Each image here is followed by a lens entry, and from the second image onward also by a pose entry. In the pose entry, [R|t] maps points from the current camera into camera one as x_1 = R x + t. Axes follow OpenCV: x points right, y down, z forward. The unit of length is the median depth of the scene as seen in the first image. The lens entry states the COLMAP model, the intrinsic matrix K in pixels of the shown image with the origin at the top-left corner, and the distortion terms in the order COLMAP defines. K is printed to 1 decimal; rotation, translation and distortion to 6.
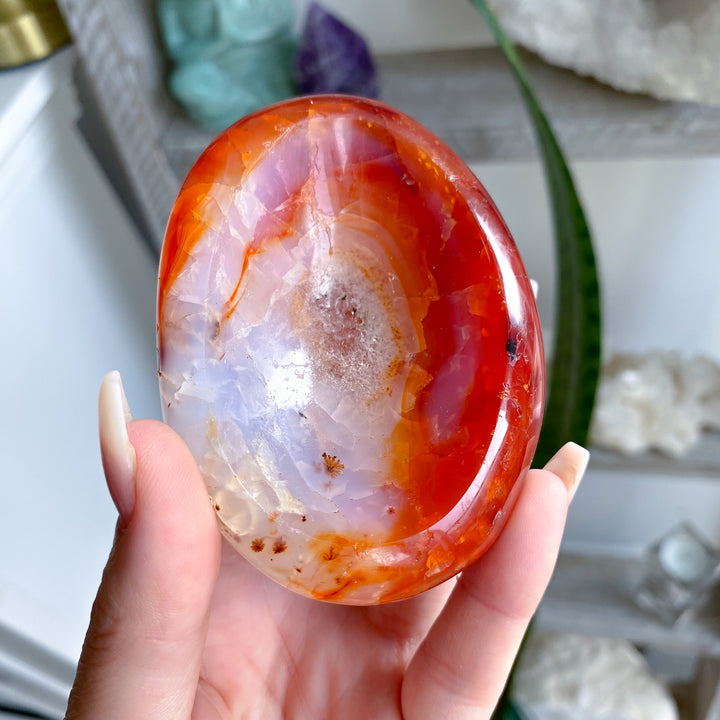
lens RADIAL K [[753.5, 0, 373.8], [0, 753.5, 351.6], [0, 0, 1]] dist [0.166165, -0.810977]
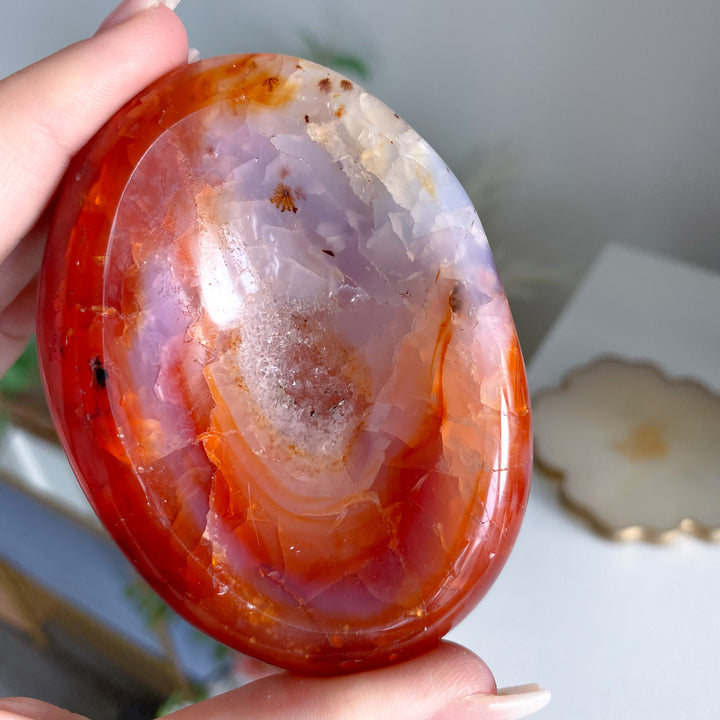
lens RADIAL K [[753.5, 0, 373.8], [0, 753.5, 351.6], [0, 0, 1]] dist [0.166165, -0.810977]
pose [[-0.911310, 0.214058, -0.351699, 0.197755], [-0.311475, -0.917073, 0.248917, -0.264435], [-0.269251, 0.336386, 0.902412, 0.224899]]
